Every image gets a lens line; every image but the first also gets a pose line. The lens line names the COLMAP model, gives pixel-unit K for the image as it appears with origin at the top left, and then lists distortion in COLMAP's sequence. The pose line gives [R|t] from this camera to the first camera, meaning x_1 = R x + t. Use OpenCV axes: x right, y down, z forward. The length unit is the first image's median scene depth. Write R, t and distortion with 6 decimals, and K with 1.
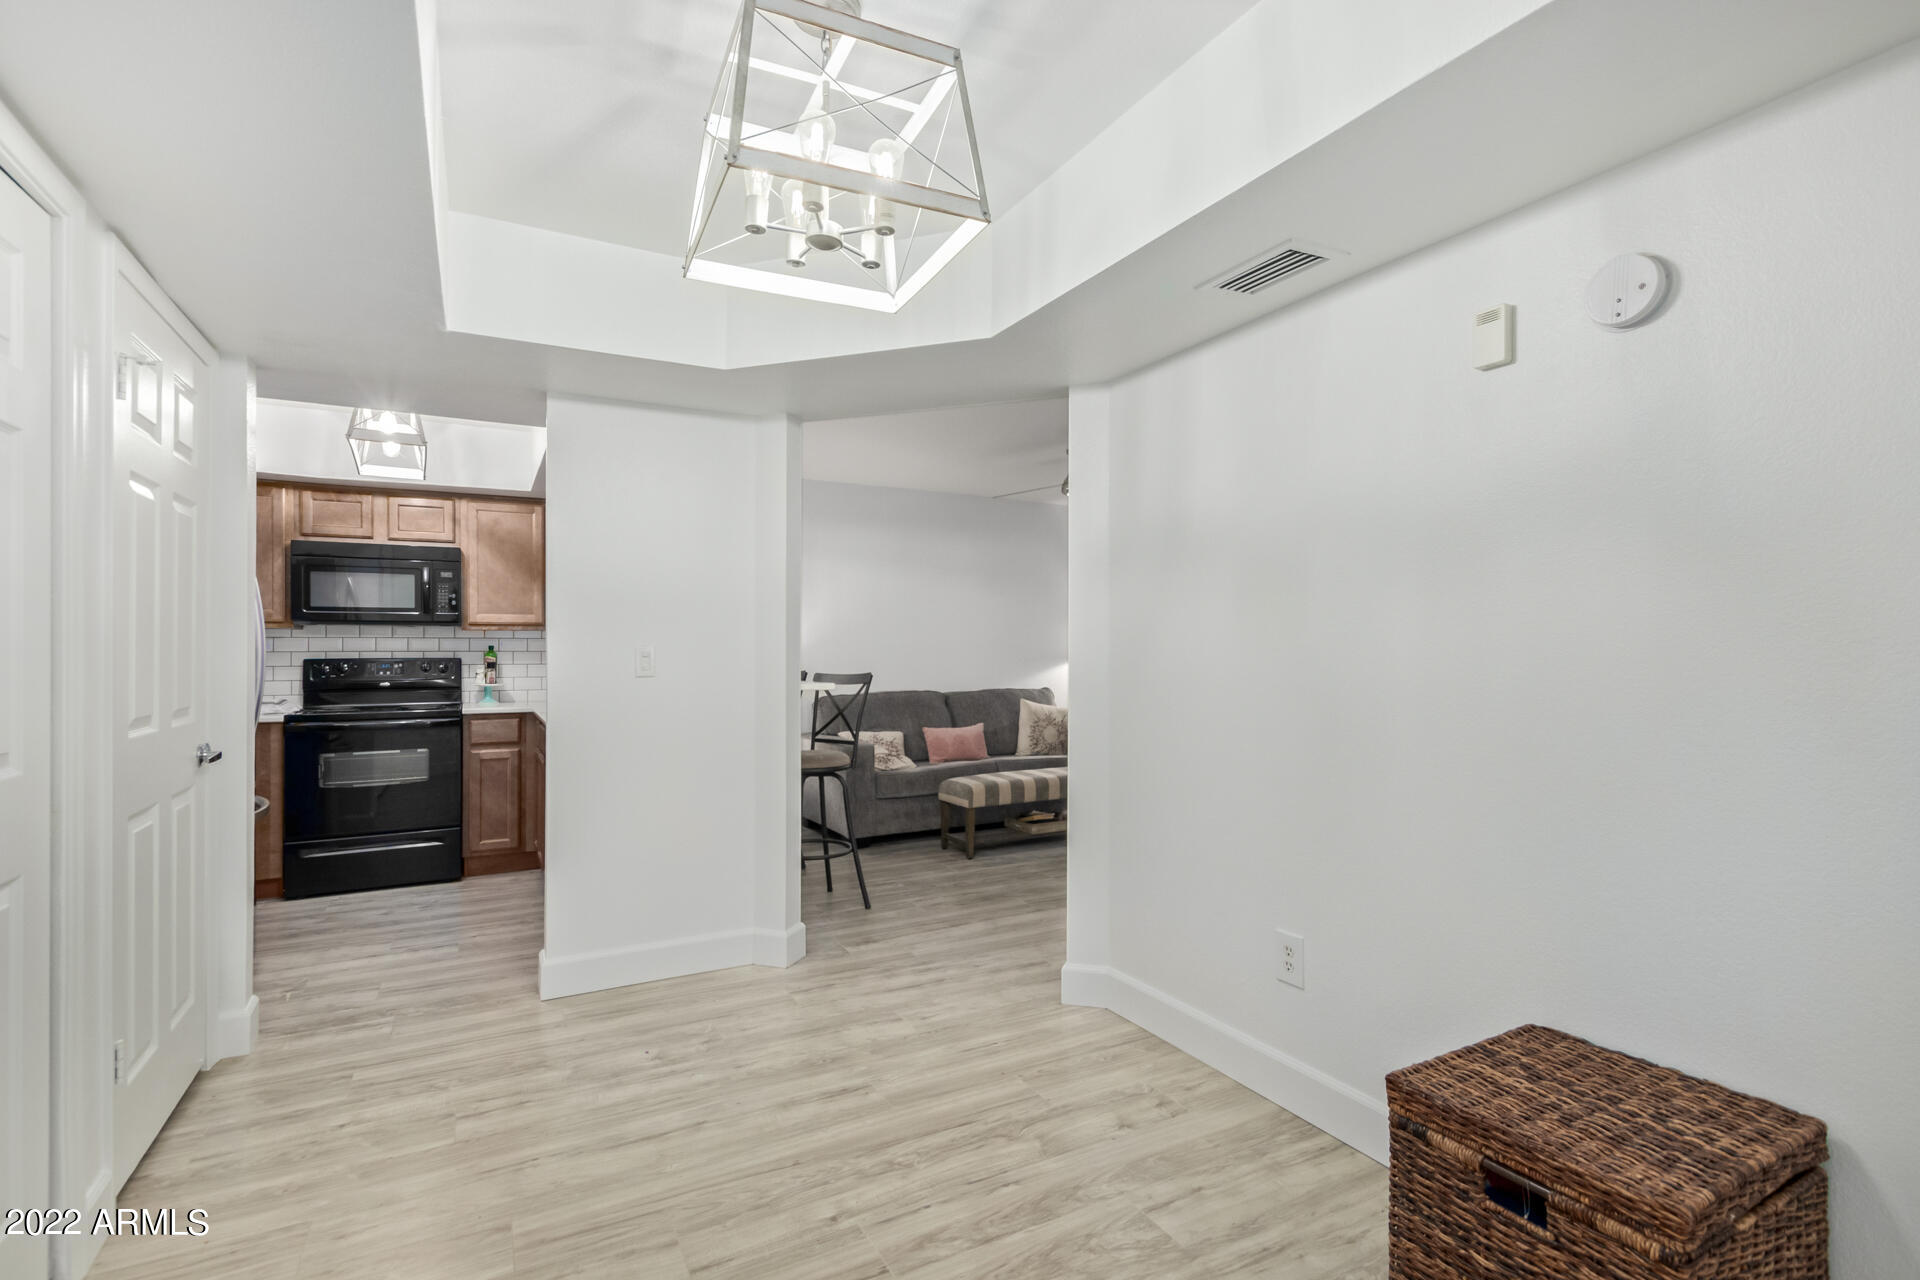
lens RADIAL K [[883.5, 0, 953.8], [0, 883.5, 641.4], [0, 0, 1]] dist [0.003769, -0.000732]
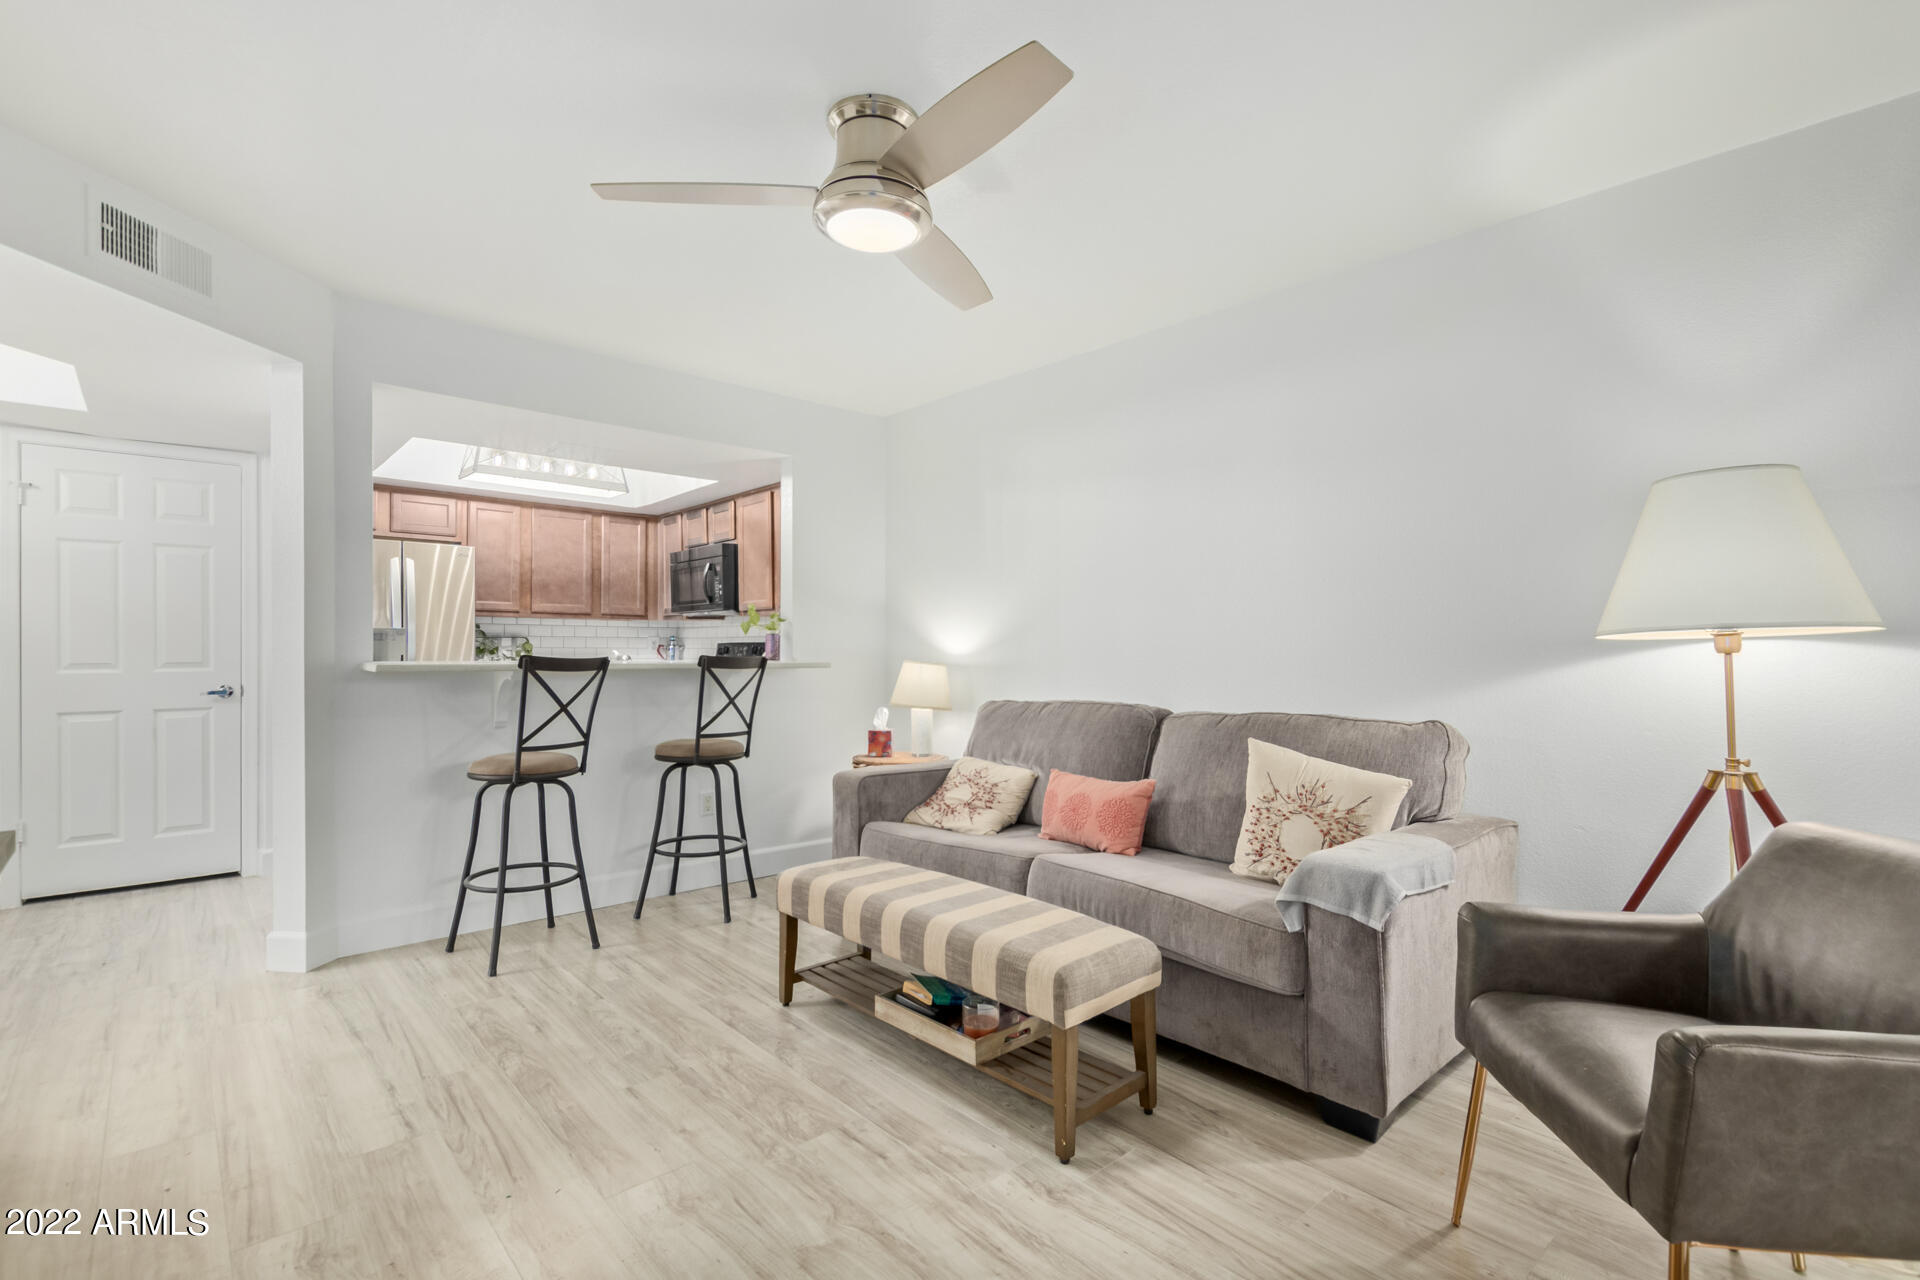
lens RADIAL K [[883.5, 0, 978.3], [0, 883.5, 637.2], [0, 0, 1]] dist [0.003769, -0.000732]
pose [[0.247162, -0.013653, -0.968878, 0.609183], [0.009750, 0.999885, -0.011603, 0.027520], [0.968925, -0.006578, 0.247267, 1.026656]]
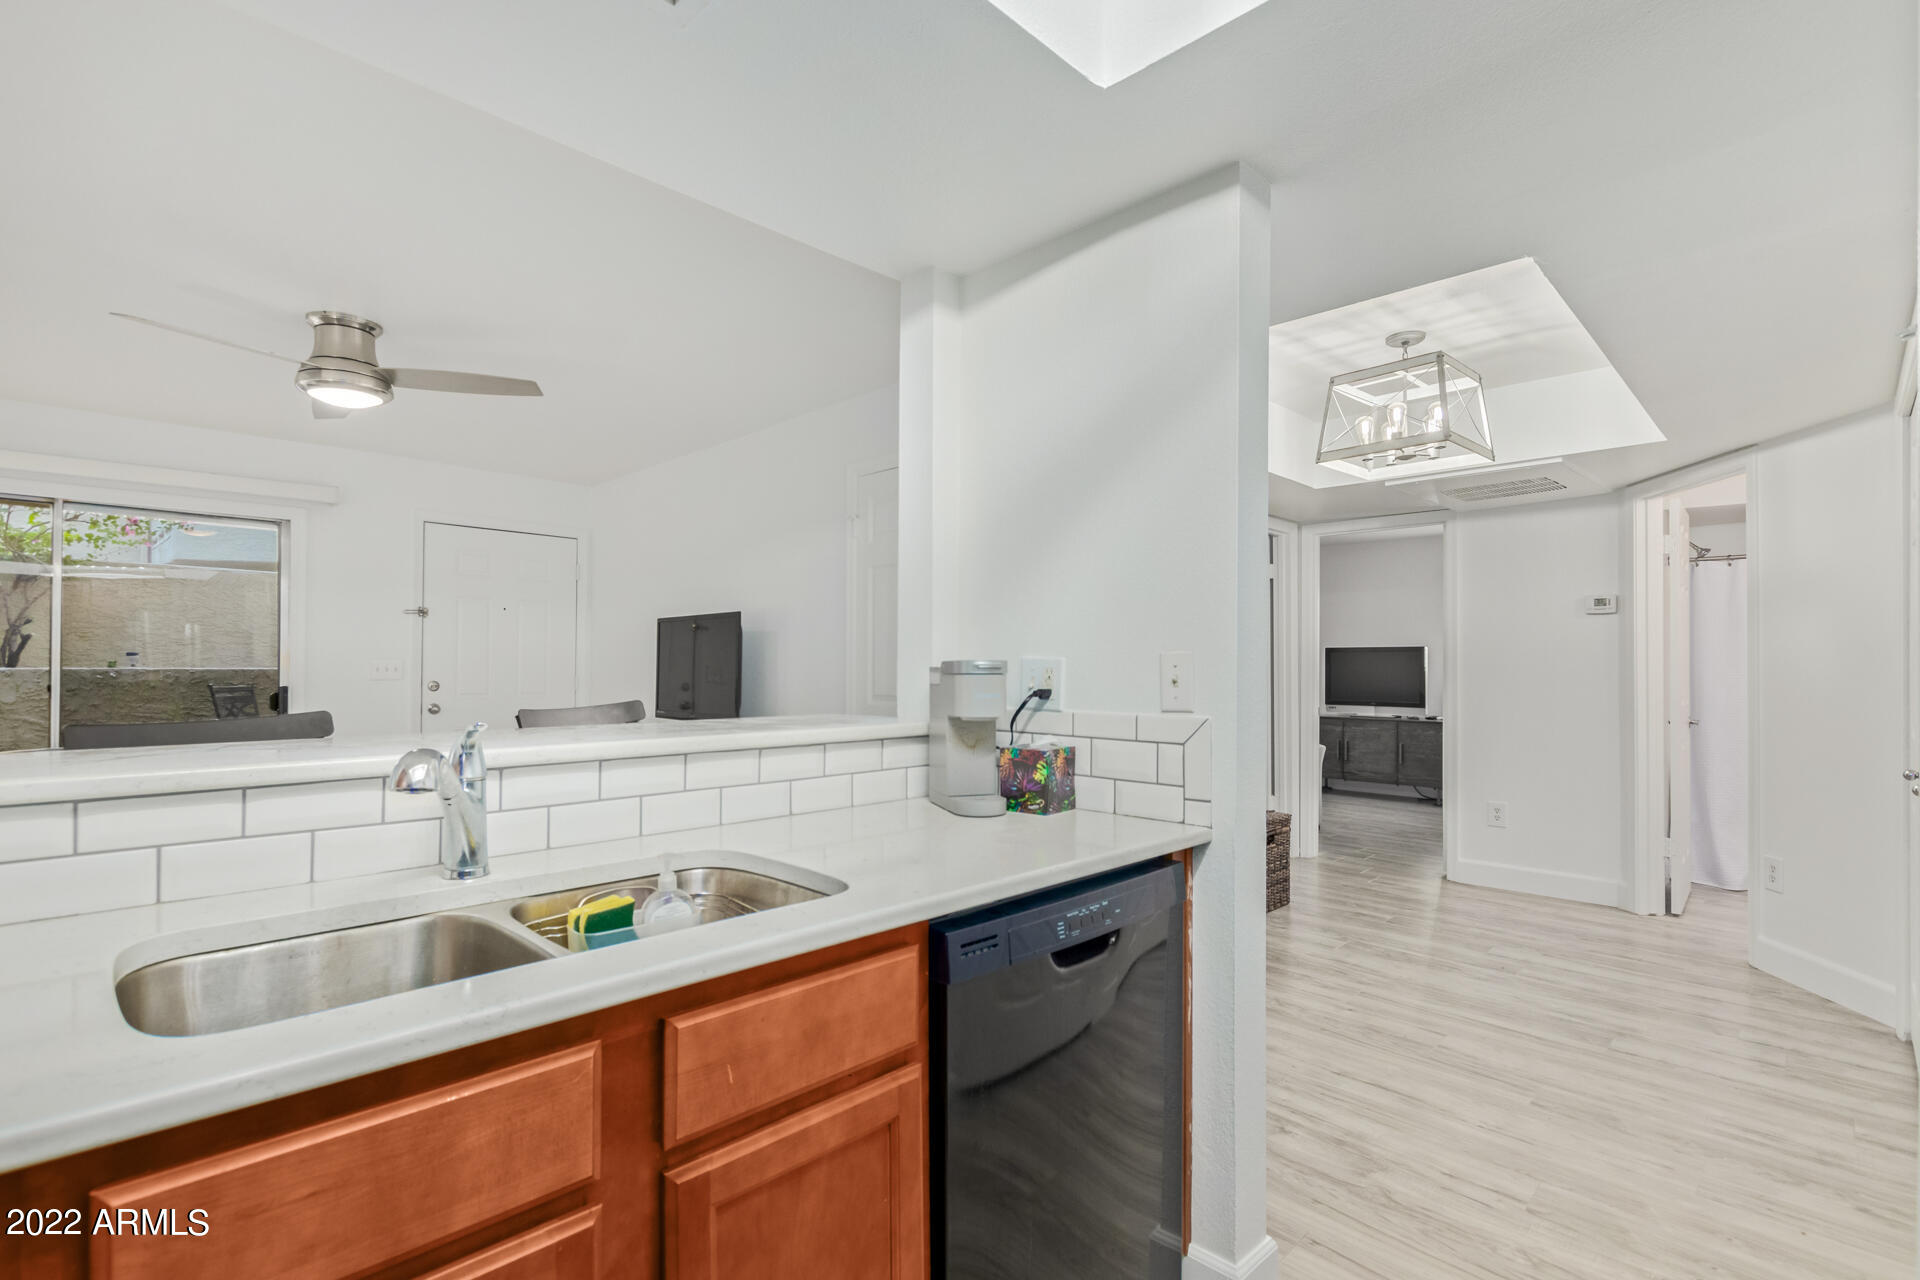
lens RADIAL K [[883.5, 0, 946.6], [0, 883.5, 654.6], [0, 0, 1]] dist [0.003769, -0.000732]
pose [[-0.279265, 0.009128, 0.960171, -0.583198], [-0.018403, 0.999720, -0.014857, 0.010062], [-0.960038, -0.021819, -0.279019, 0.844847]]
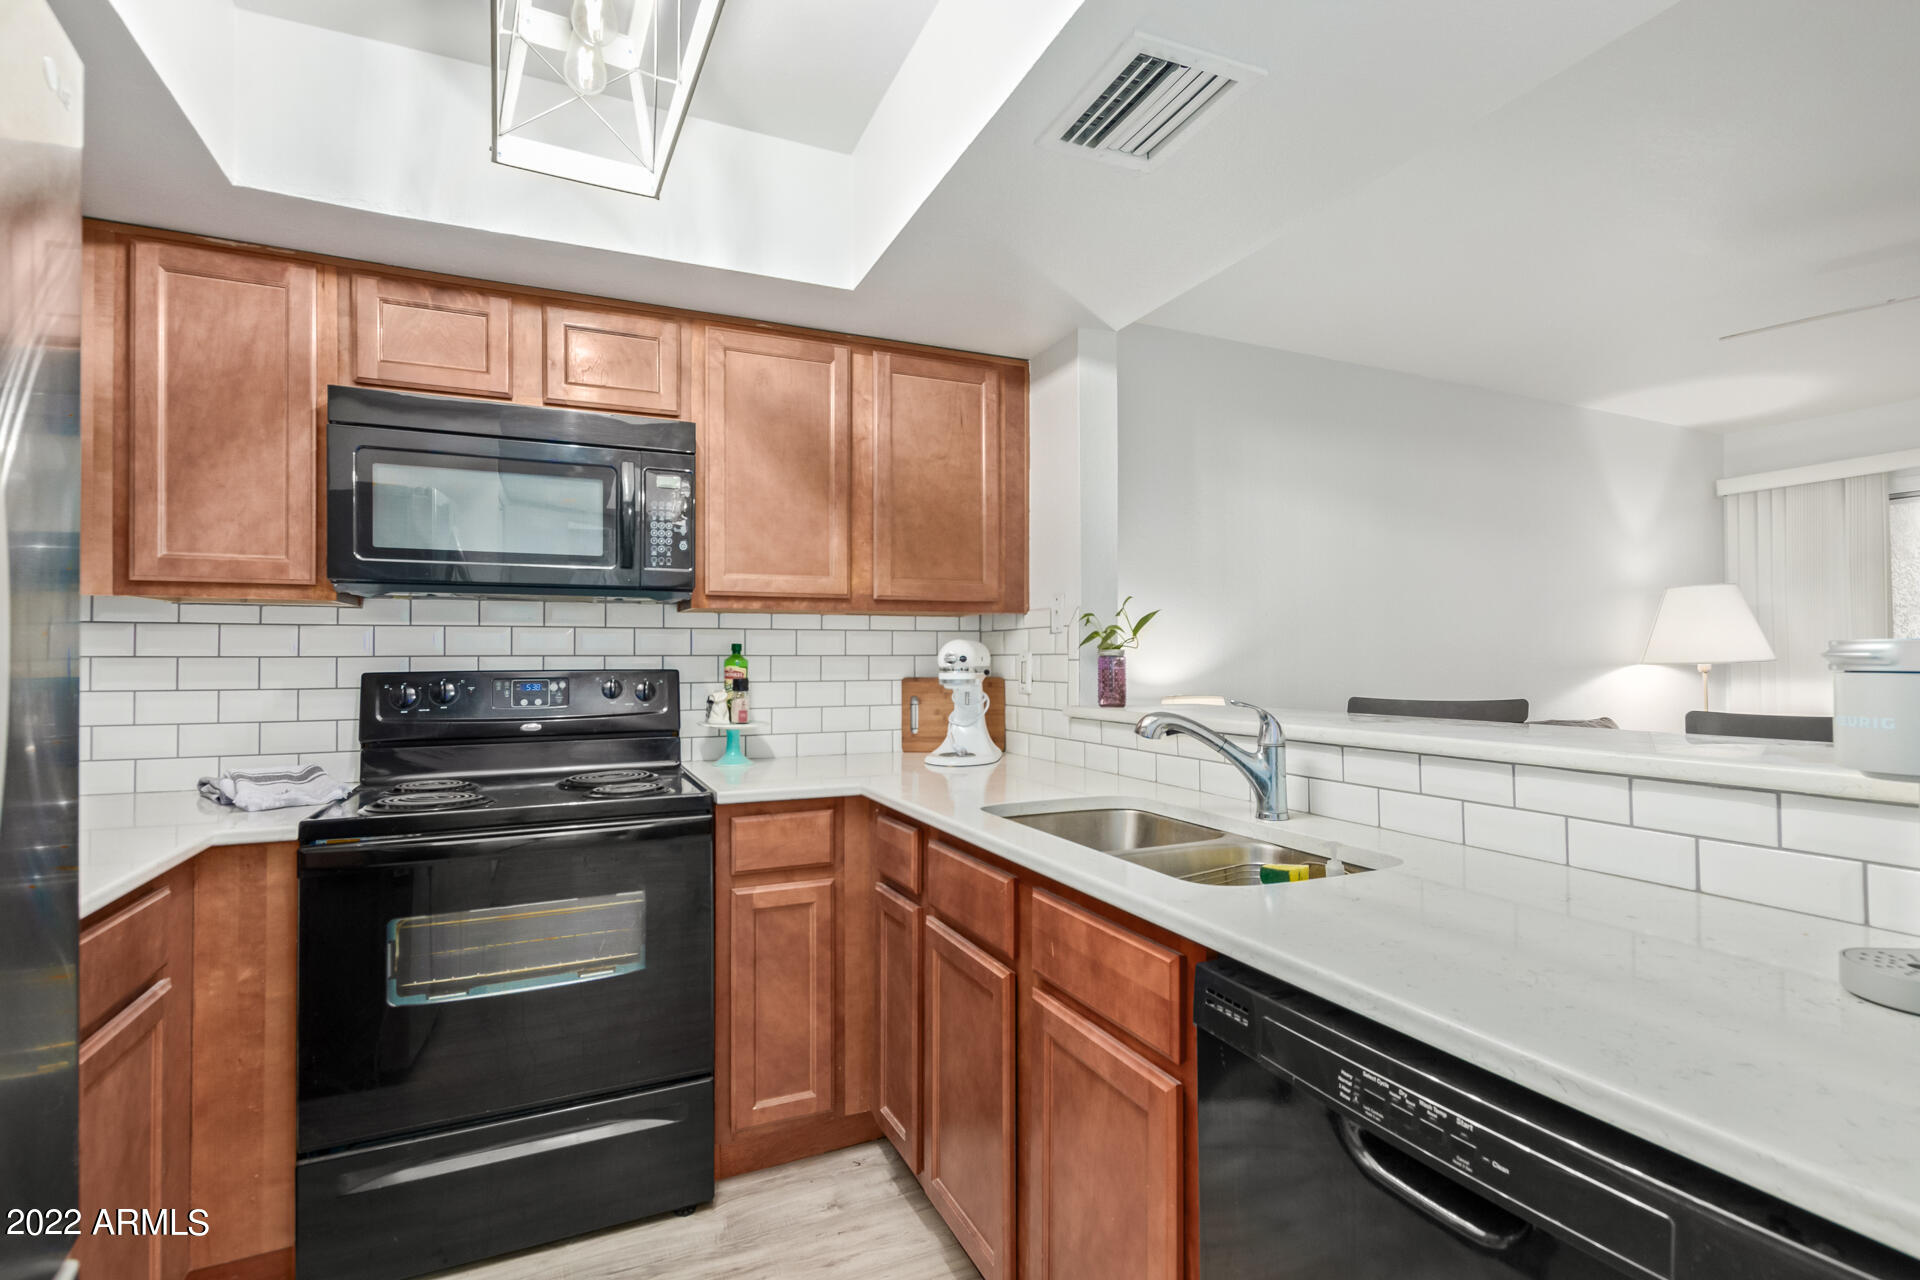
lens RADIAL K [[883.5, 0, 957.4], [0, 883.5, 642.5], [0, 0, 1]] dist [0.003769, -0.000732]
pose [[0.997311, -0.001608, -0.073270, -0.392354], [0.000983, 0.999963, -0.008561, 0.008757], [0.073281, 0.008466, 0.997275, 0.563087]]
